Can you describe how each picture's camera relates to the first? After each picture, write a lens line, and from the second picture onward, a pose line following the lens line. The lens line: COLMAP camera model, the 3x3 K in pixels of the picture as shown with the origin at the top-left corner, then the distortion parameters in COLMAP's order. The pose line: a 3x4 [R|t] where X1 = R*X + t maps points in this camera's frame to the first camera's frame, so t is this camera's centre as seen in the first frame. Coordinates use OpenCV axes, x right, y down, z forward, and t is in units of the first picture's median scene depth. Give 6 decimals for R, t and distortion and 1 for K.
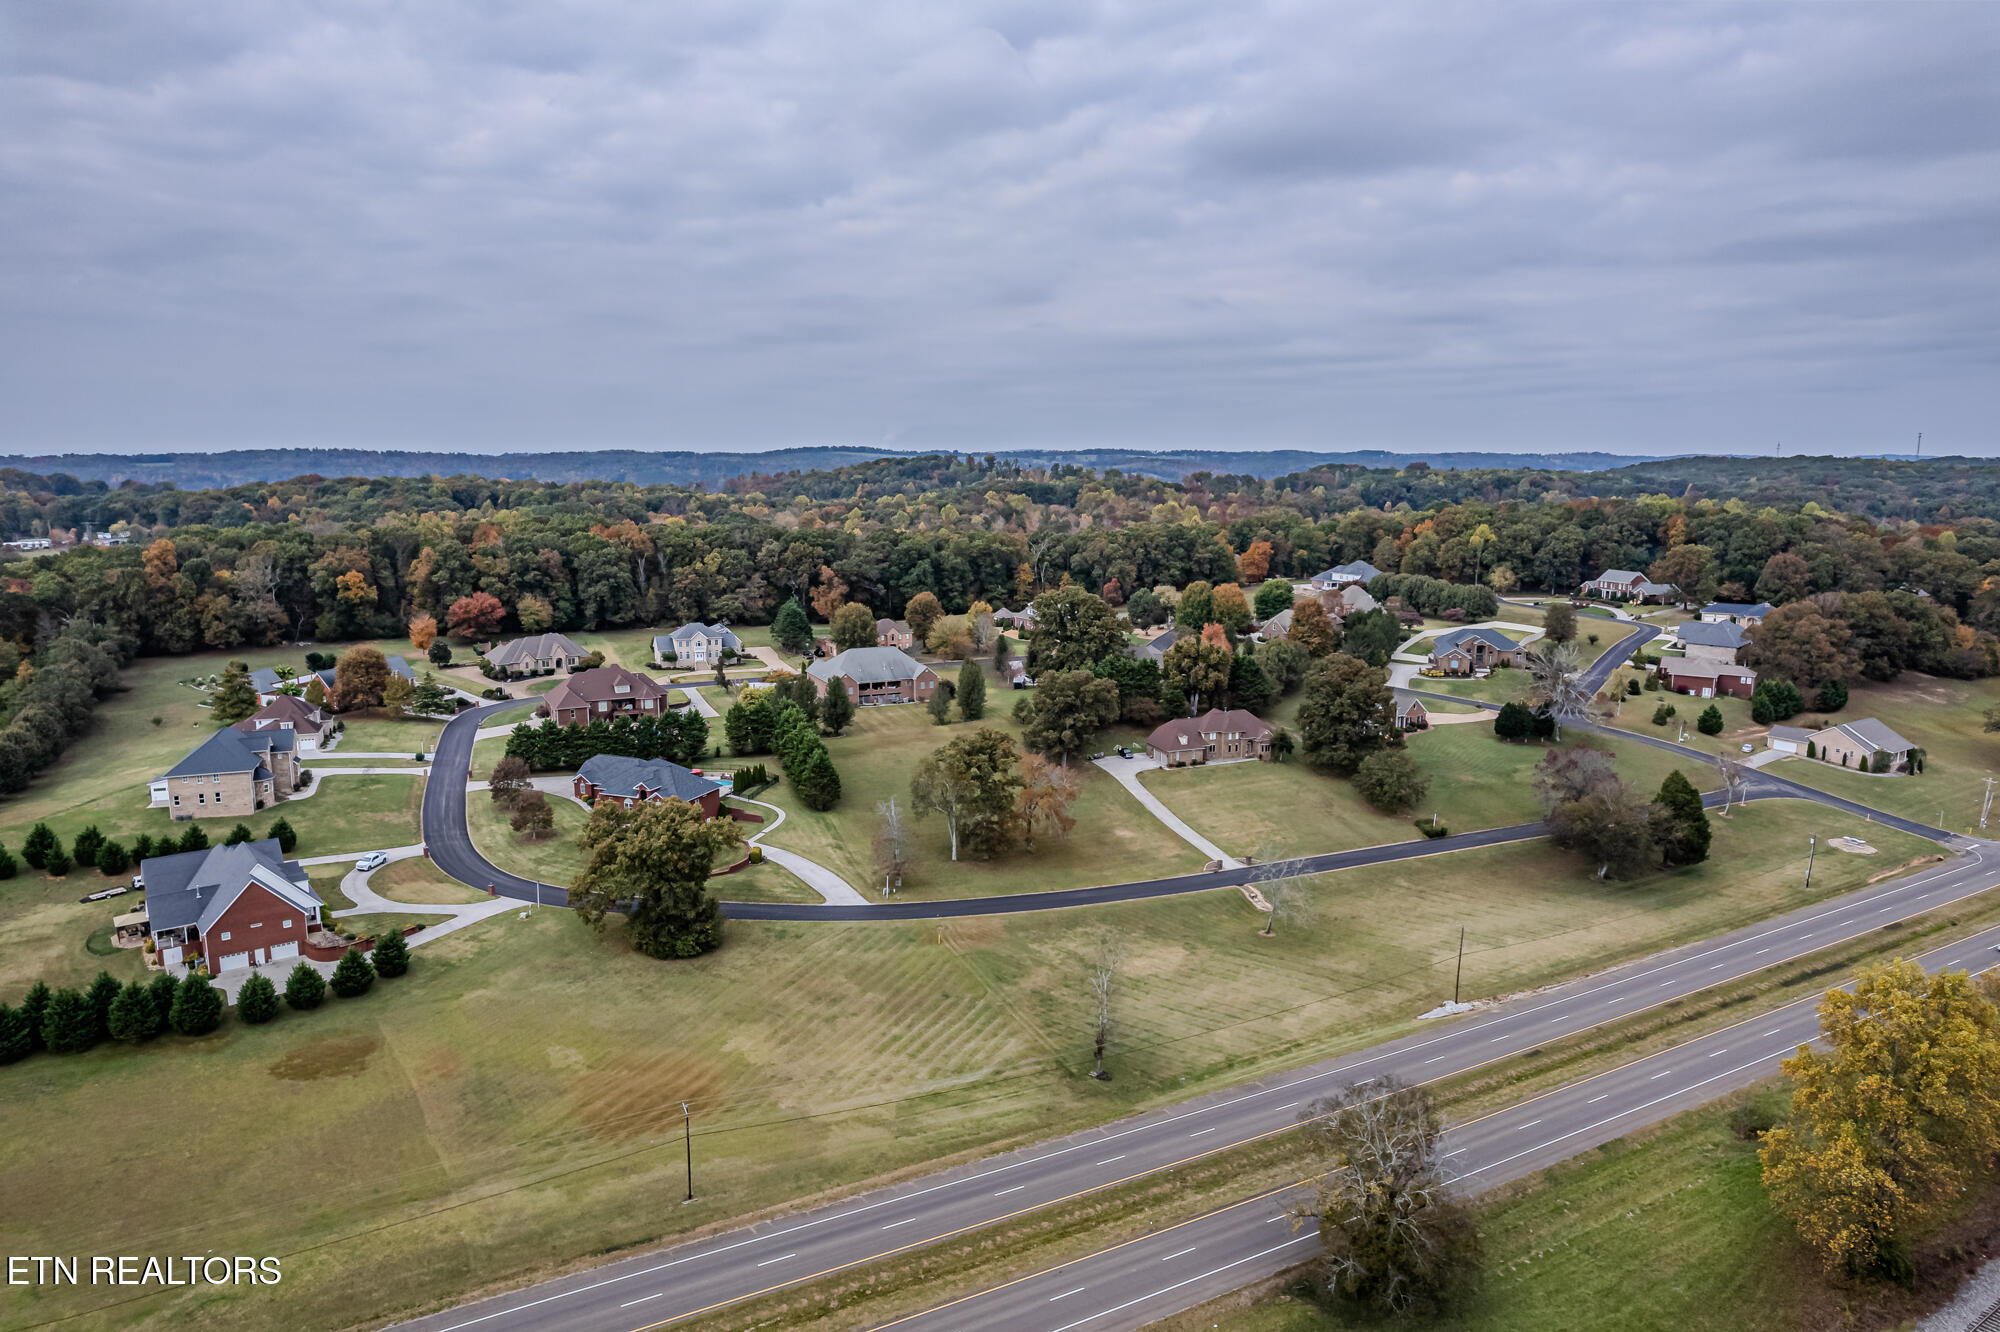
lens RADIAL K [[1295.4, 0, 1000.0], [0, 1295.4, 666.0], [0, 0, 1]] dist [-0.077322, 0.087138]
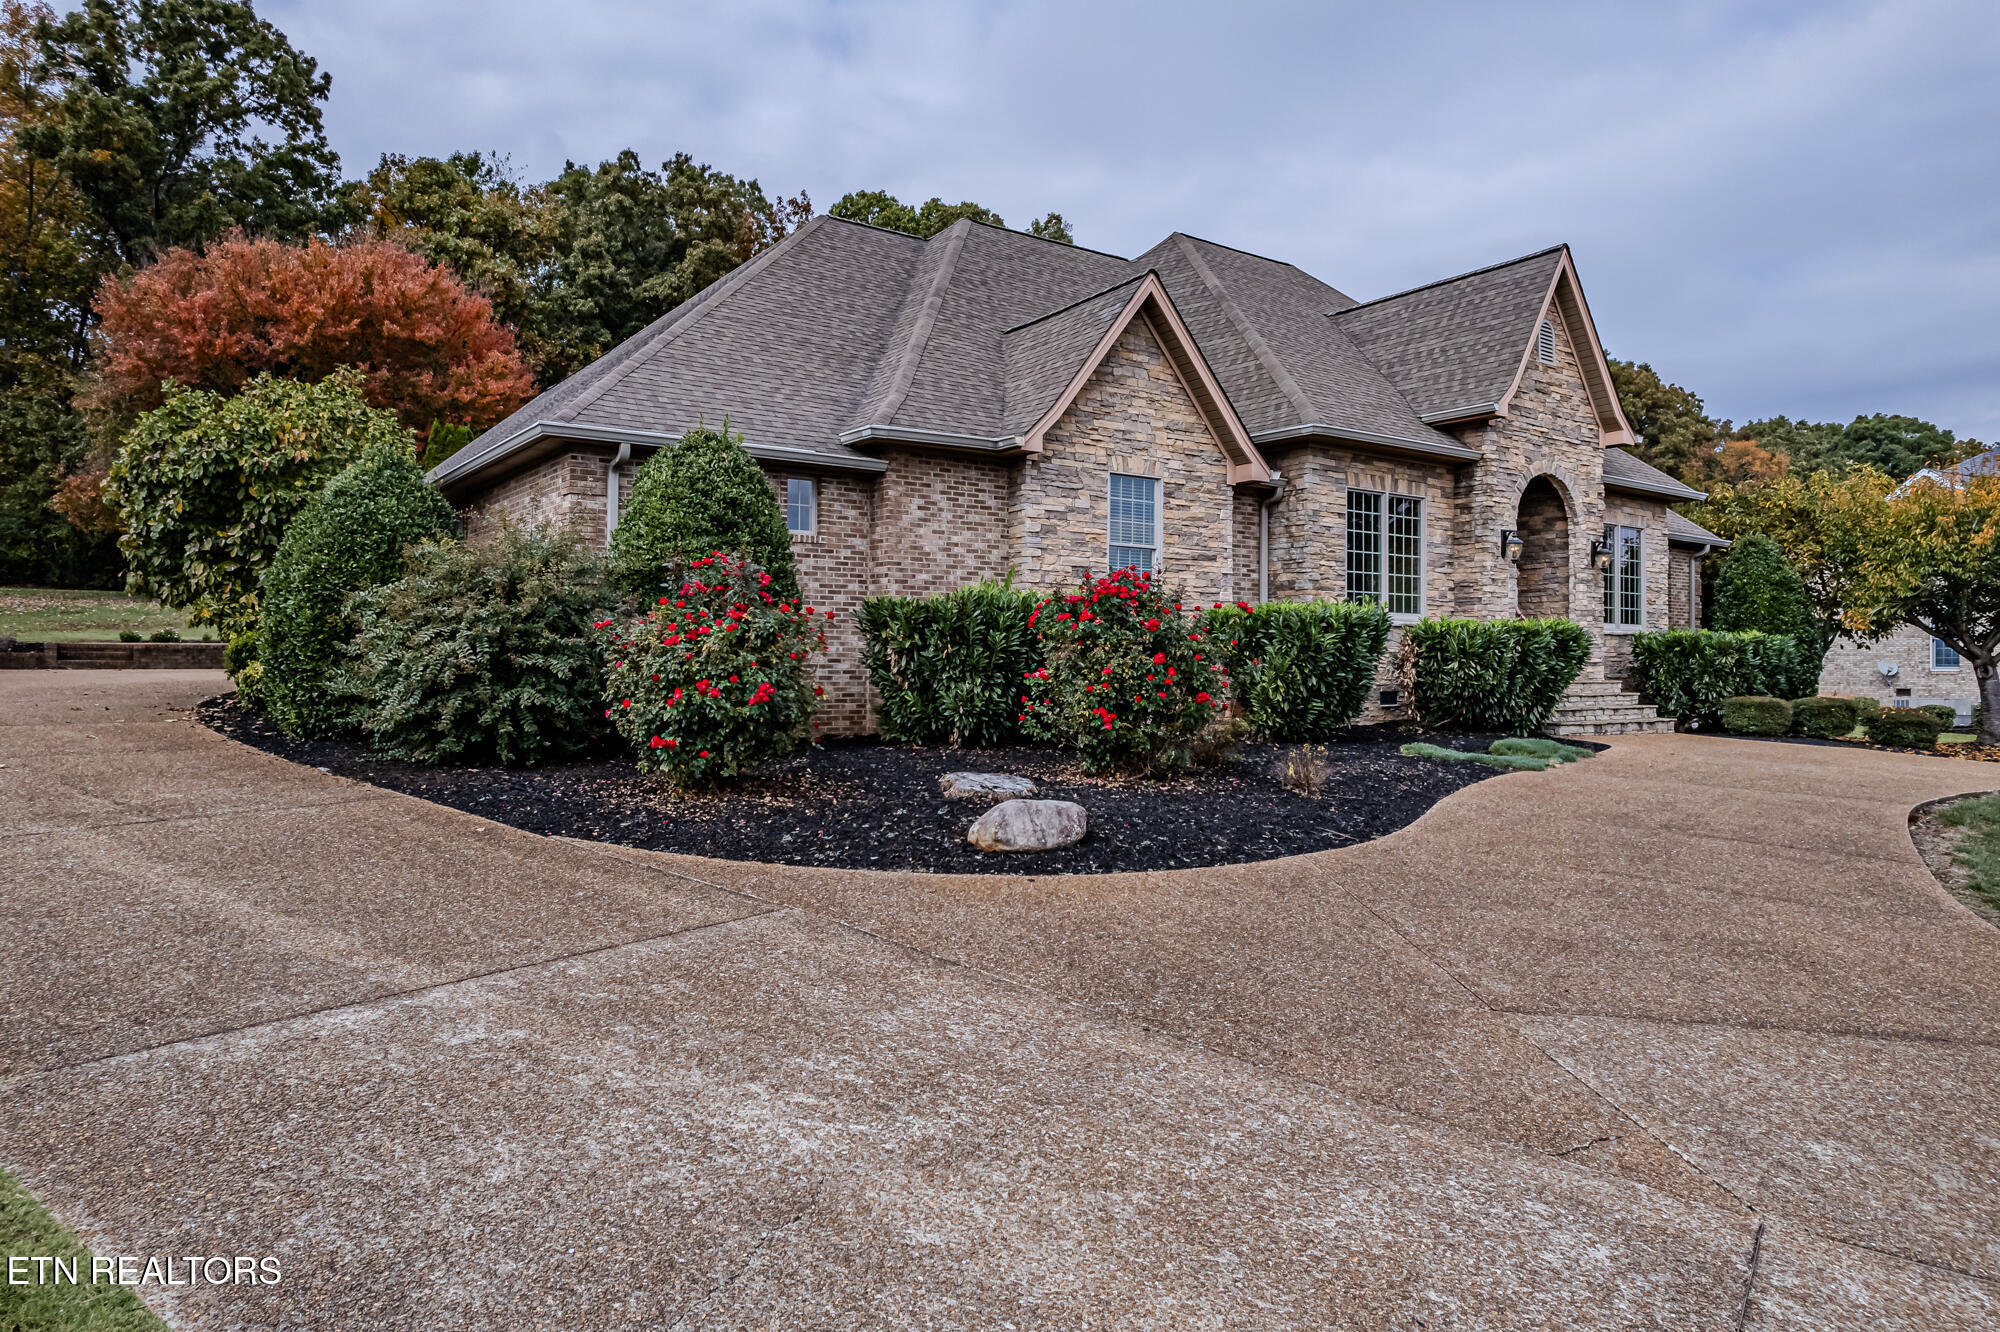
lens RADIAL K [[1295.4, 0, 1000.0], [0, 1295.4, 666.0], [0, 0, 1]] dist [-0.077322, 0.087138]
pose [[0.998053, 0.008431, 0.061795, -0.326955], [0.001771, 0.986591, -0.163205, 0.010807], [-0.062342, 0.162997, 0.984655, 0.826976]]
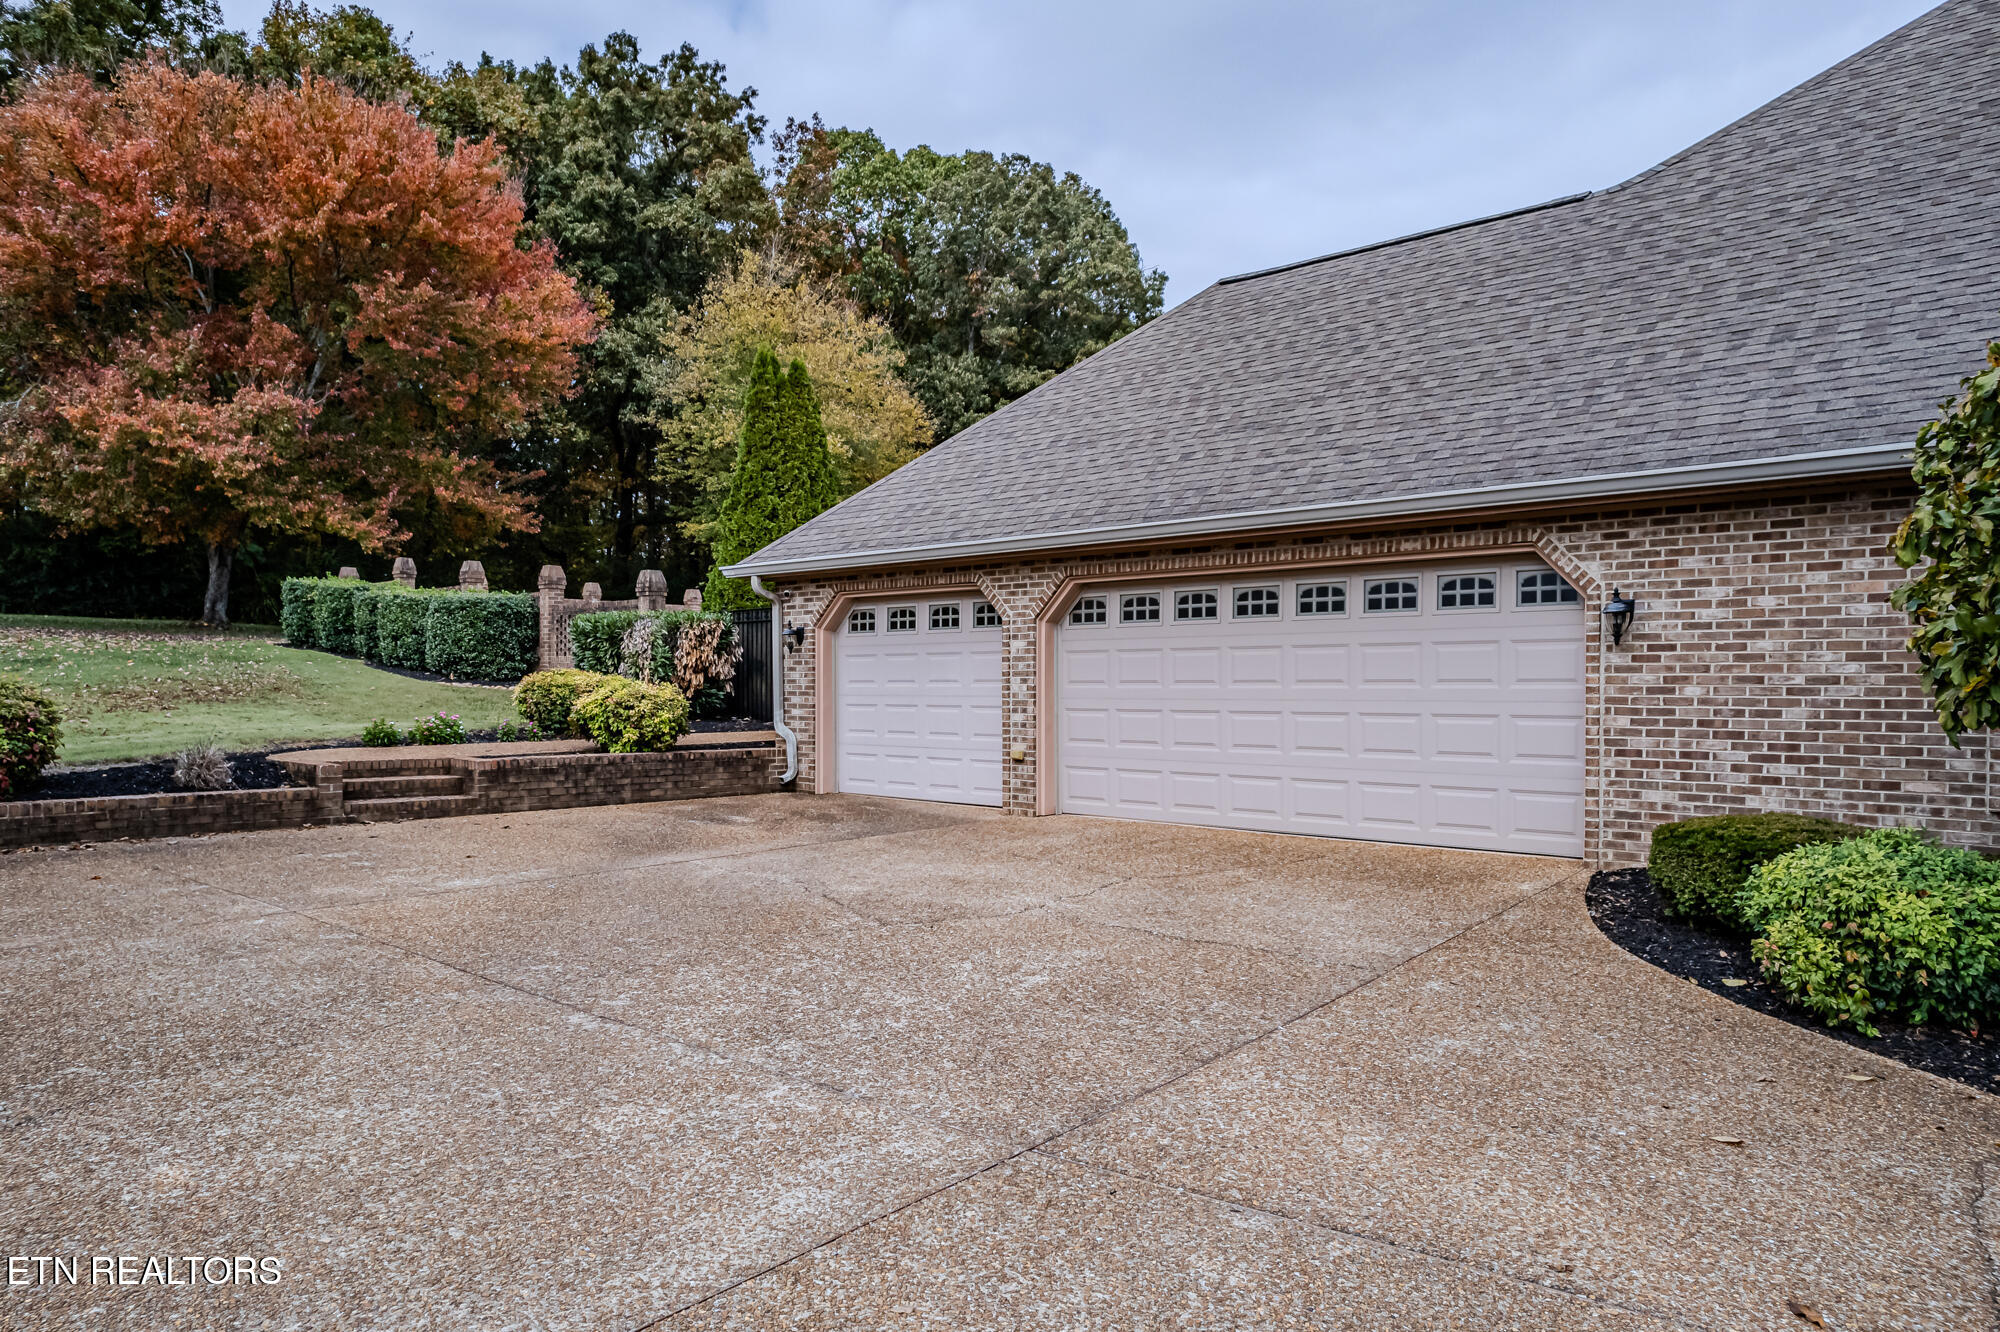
lens RADIAL K [[1317.4, 0, 999.8], [0, 1317.4, 711.1], [0, 0, 1]] dist [-0.078982, 0.085420]
pose [[0.966742, 0.001102, 0.255752, -0.361678], [0.034706, 0.990175, -0.135455, 0.002775], [-0.253389, 0.139826, 0.957206, 0.859307]]
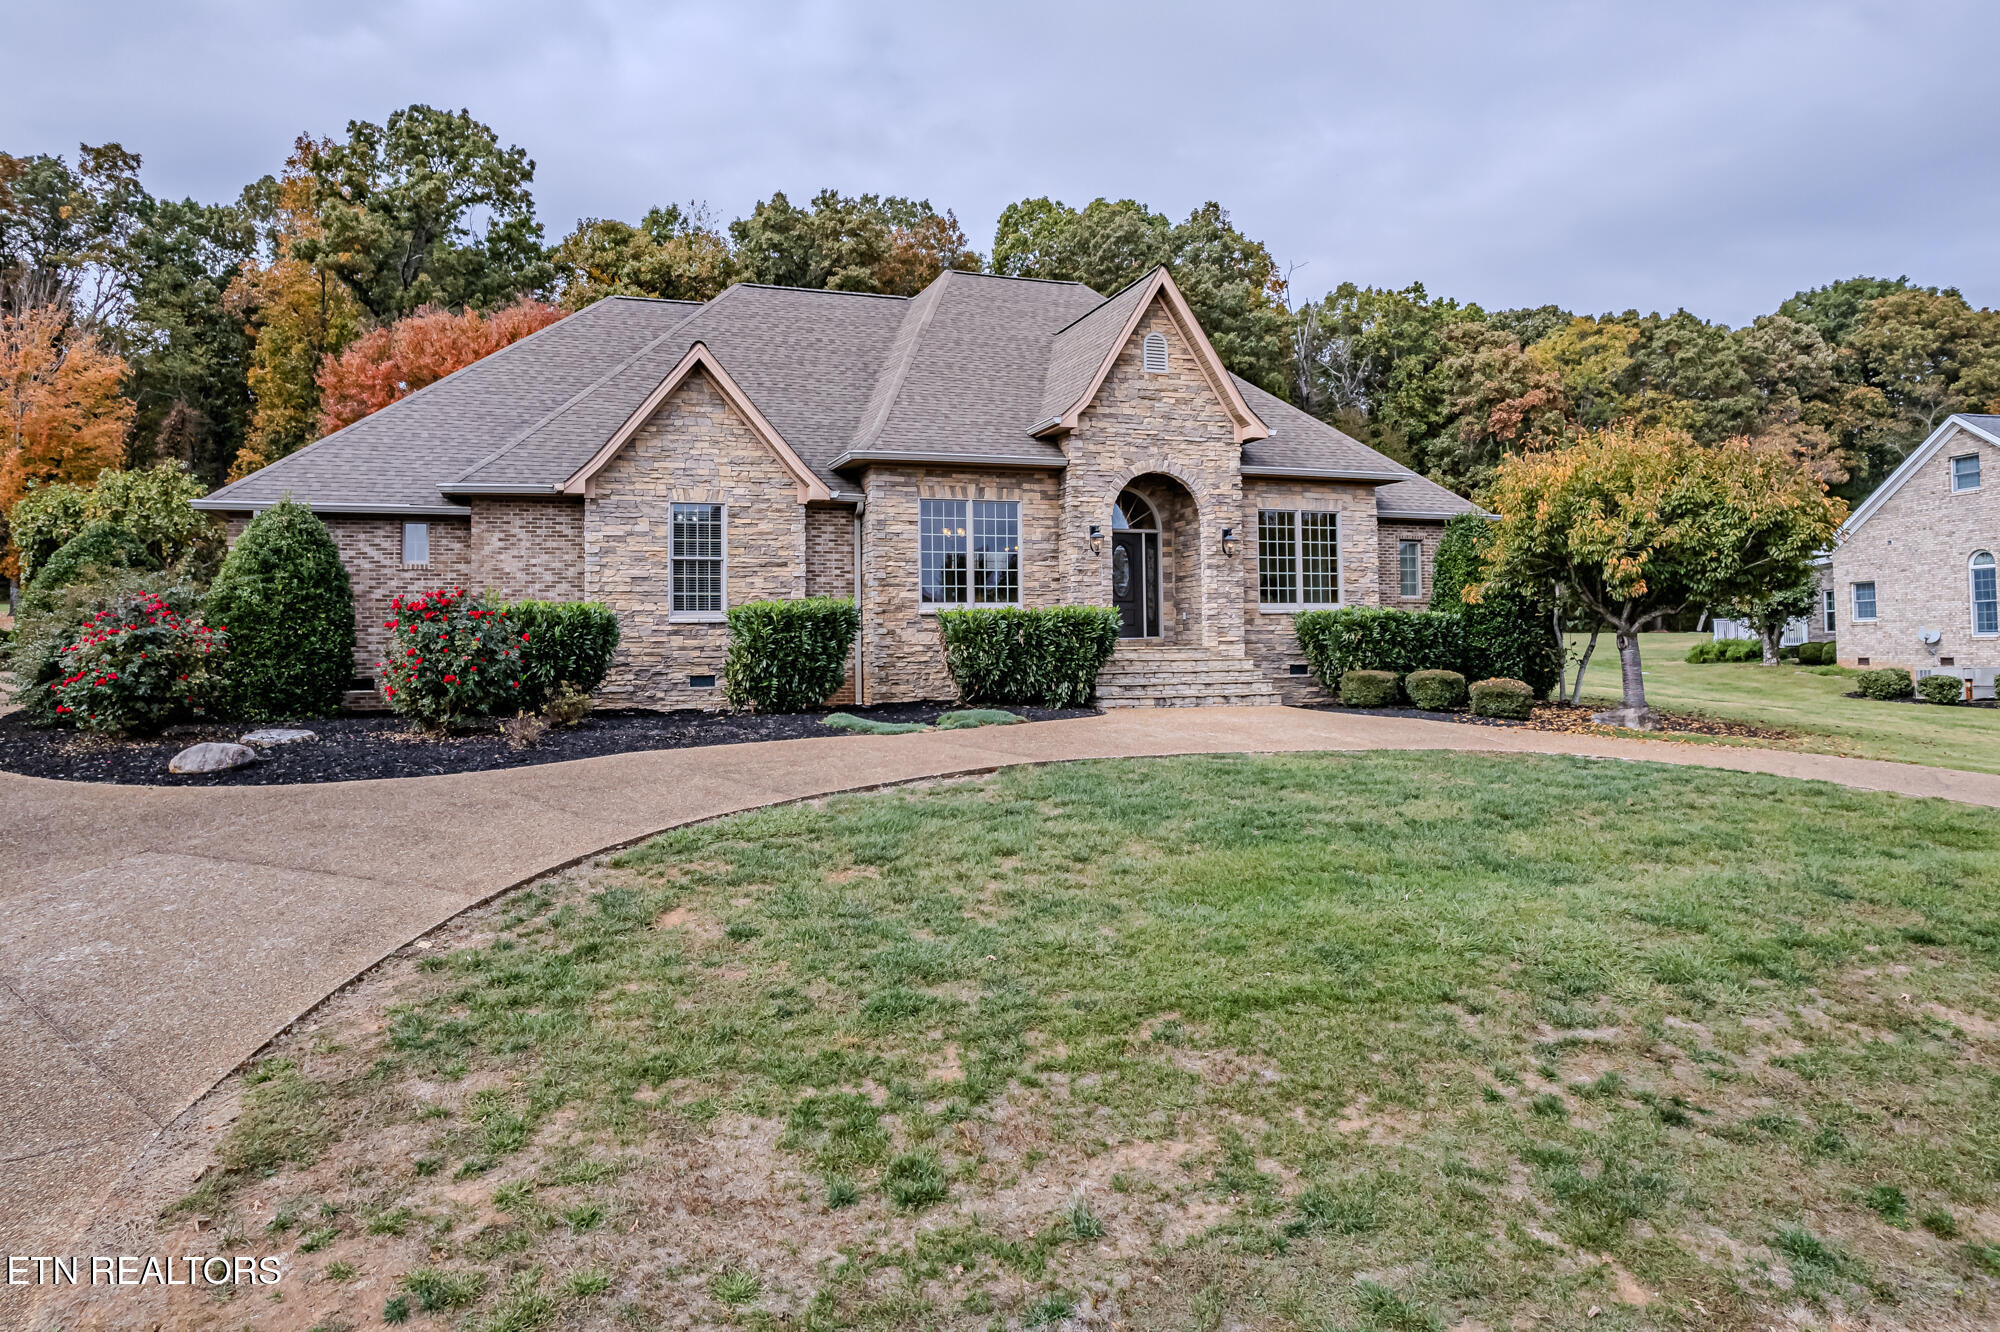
lens RADIAL K [[1330.0, 0, 1009.3], [0, 1330.0, 615.5], [0, 0, 1]] dist [-0.051715, 0.042309]
pose [[0.978915, -0.016993, -0.203558, -0.295598], [-0.022069, 0.981902, -0.188099, 0.012402], [0.203070, 0.188625, 0.960824, 0.817919]]
